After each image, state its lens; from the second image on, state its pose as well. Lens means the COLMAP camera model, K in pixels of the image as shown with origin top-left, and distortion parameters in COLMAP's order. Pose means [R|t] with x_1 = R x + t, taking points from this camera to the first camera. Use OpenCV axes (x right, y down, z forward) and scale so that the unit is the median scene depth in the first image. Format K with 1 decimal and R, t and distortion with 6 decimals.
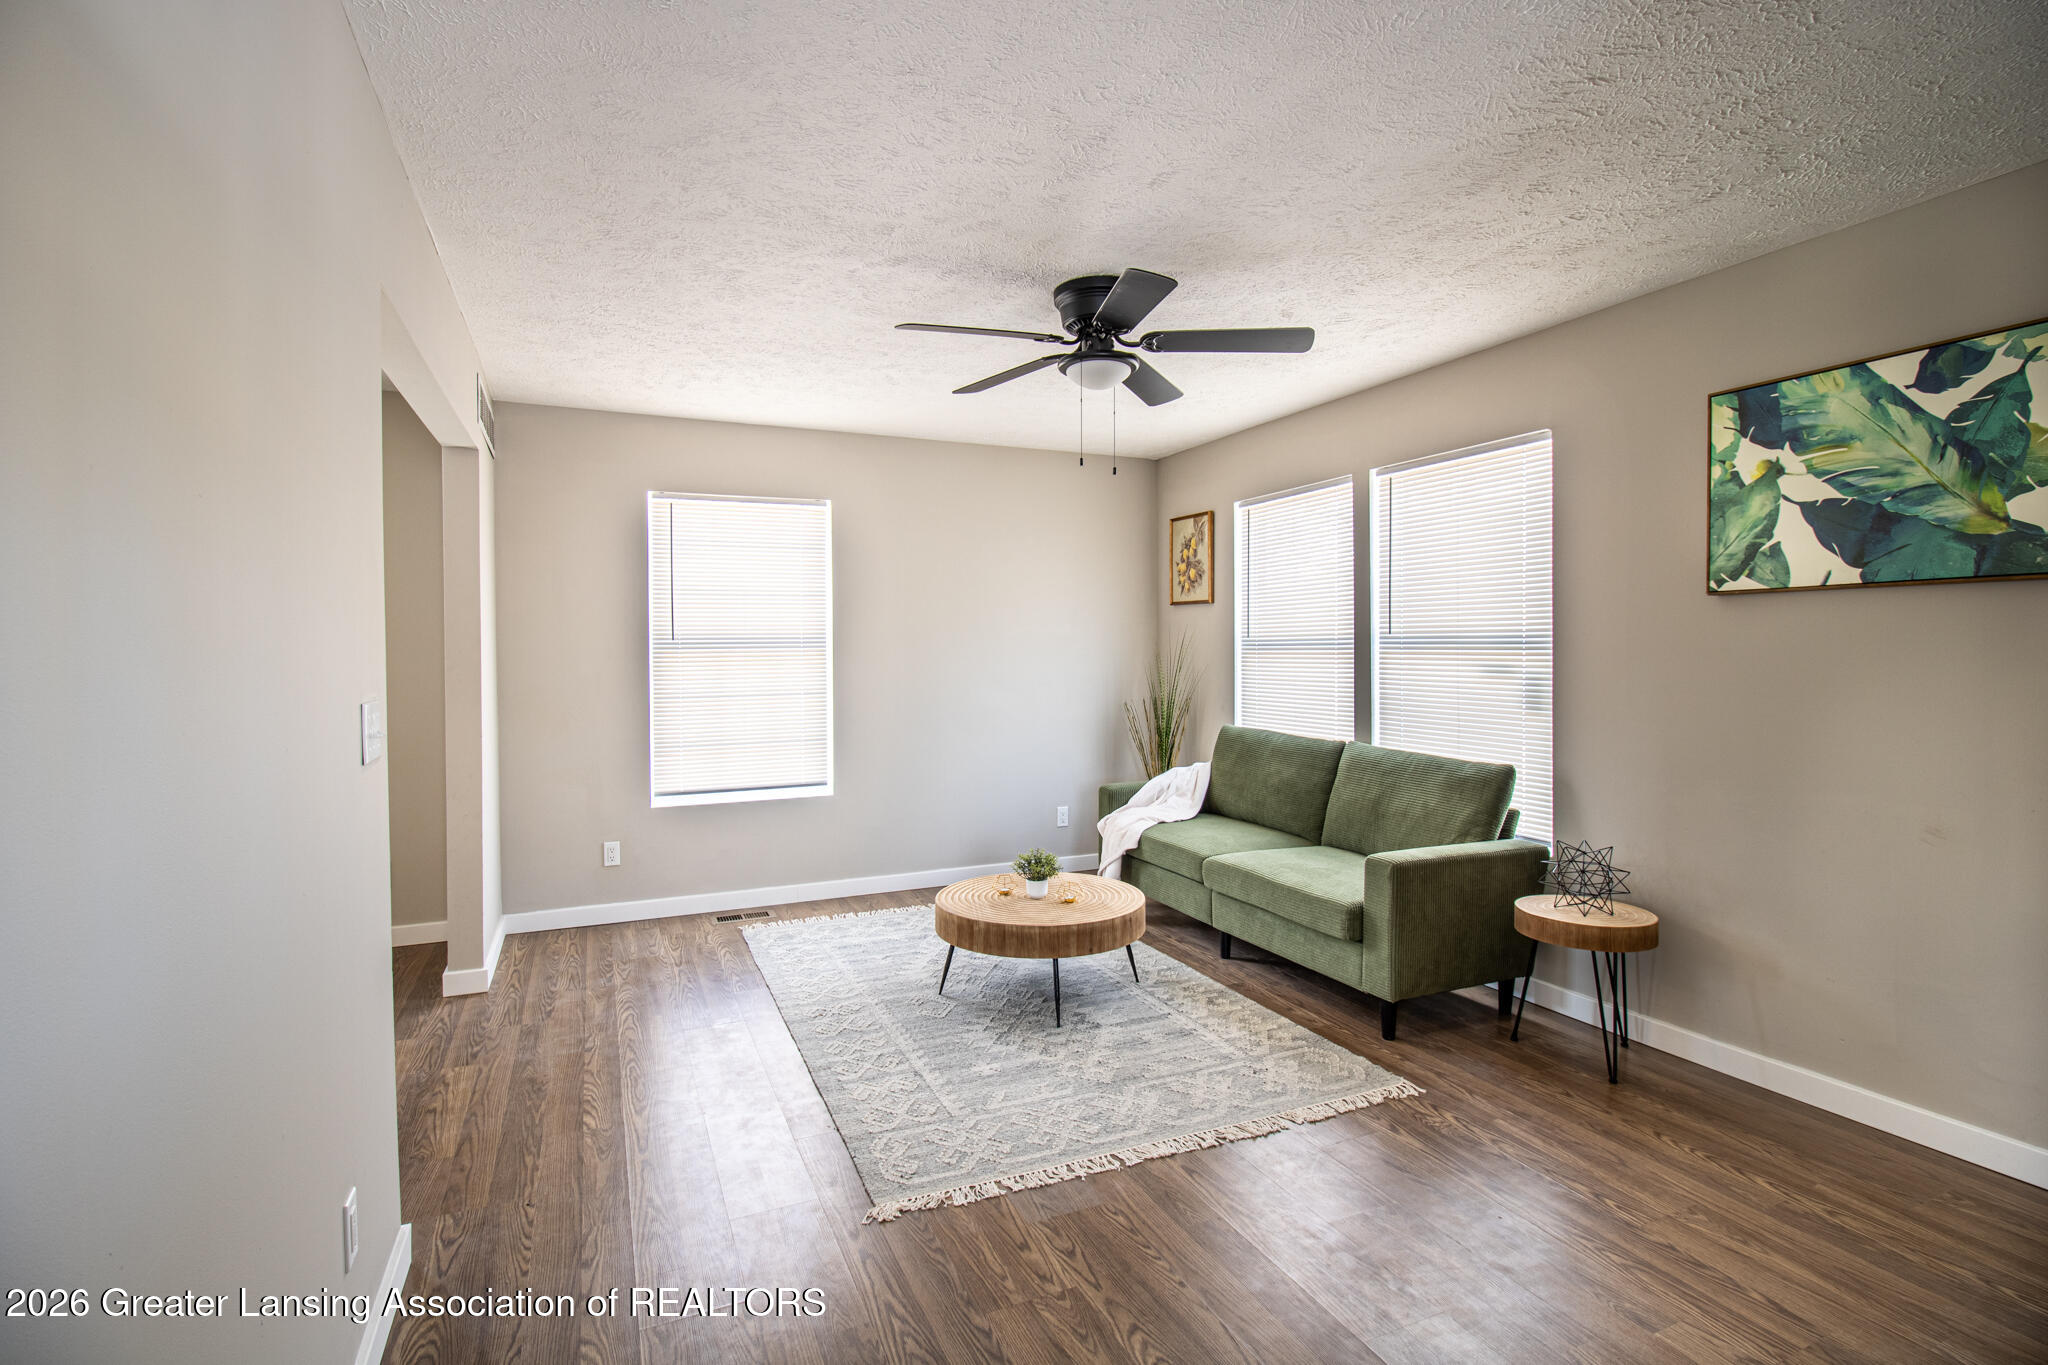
lens RADIAL K [[962.6, 0, 1025.5], [0, 962.6, 666.3], [0, 0, 1]] dist [0.001097, -0.014060]
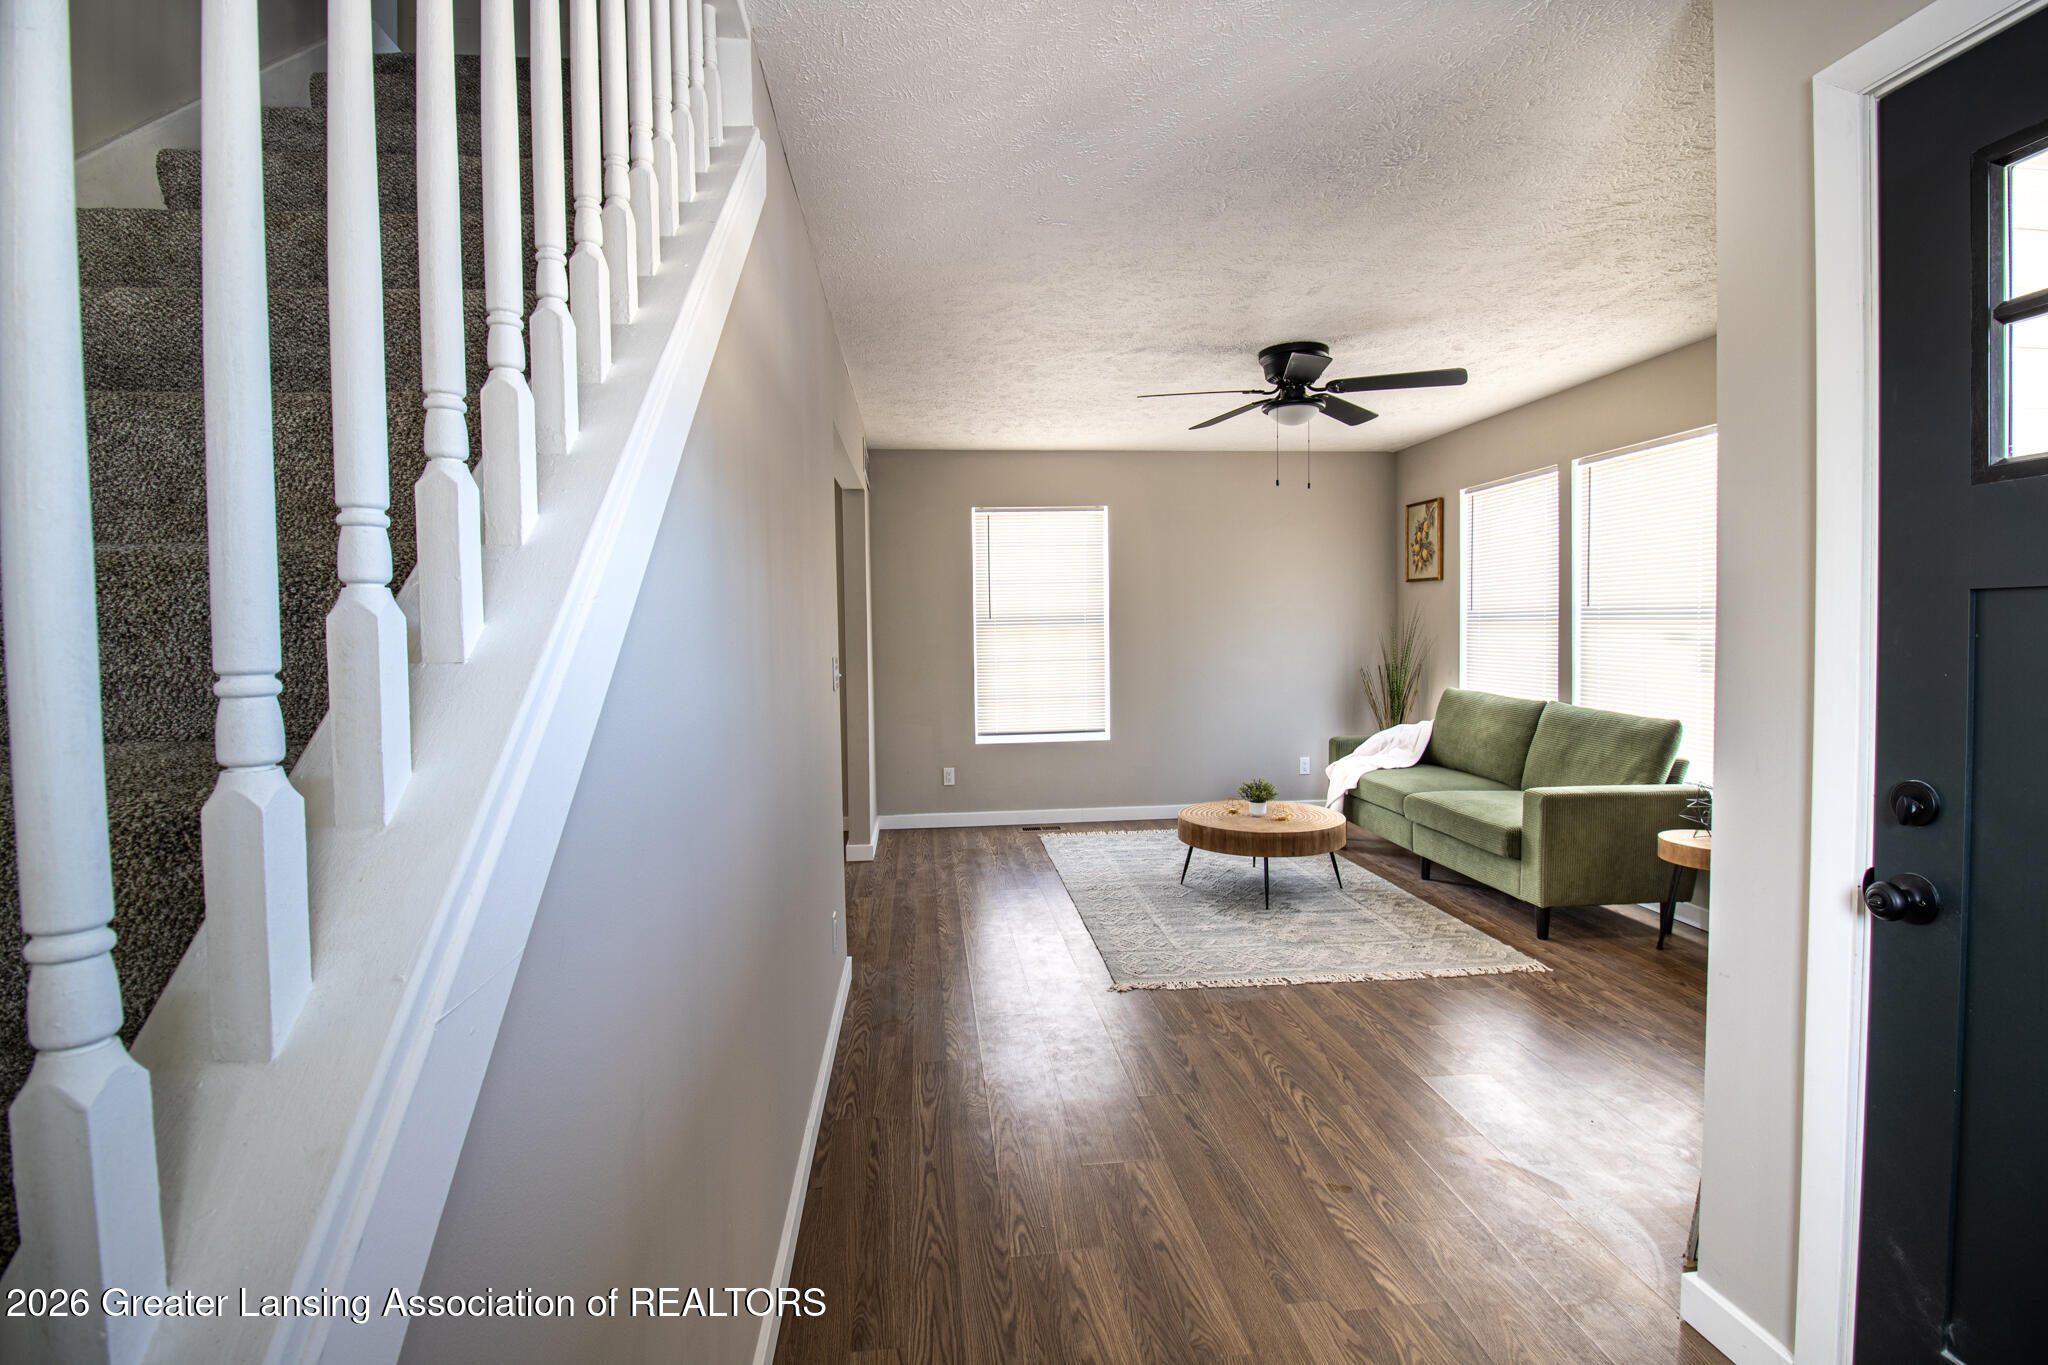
lens RADIAL K [[962.6, 0, 1025.5], [0, 962.6, 666.3], [0, 0, 1]] dist [0.001097, -0.014060]
pose [[0.951578, 0.003249, -0.307389, 0.122927], [0.005113, 0.999639, 0.026394, 0.004715], [0.307364, -0.026688, 0.951218, -0.347419]]
